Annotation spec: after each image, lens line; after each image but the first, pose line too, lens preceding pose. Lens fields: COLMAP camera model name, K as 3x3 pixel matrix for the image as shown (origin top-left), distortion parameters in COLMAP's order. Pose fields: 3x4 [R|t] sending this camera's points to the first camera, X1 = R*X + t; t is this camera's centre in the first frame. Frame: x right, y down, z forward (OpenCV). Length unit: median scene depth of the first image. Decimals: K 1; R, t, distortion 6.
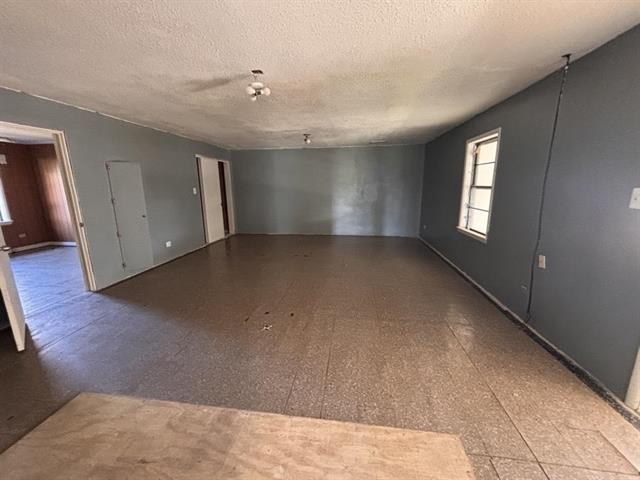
lens RADIAL K [[257.4, 0, 319.4], [0, 257.4, 238.4], [0, 0, 1]] dist [0.013480, -0.004423]
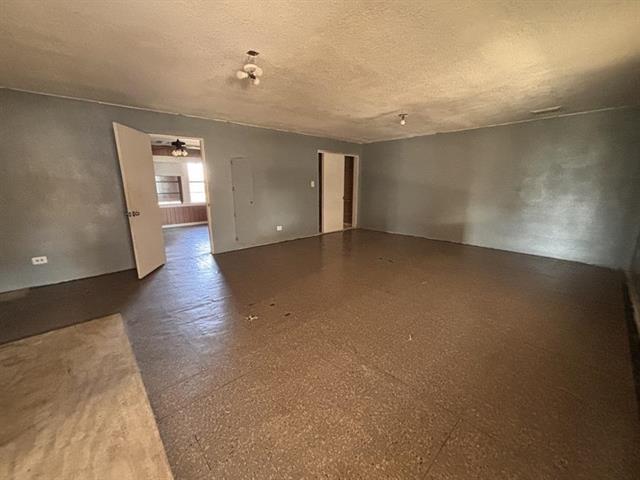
lens RADIAL K [[257.4, 0, 319.4], [0, 257.4, 238.4], [0, 0, 1]] dist [0.013480, -0.004423]
pose [[0.769603, 0.142489, -0.622422, 0.283958], [-0.136360, 0.988972, 0.057797, -0.022896], [0.623793, 0.040393, 0.780545, 0.188983]]
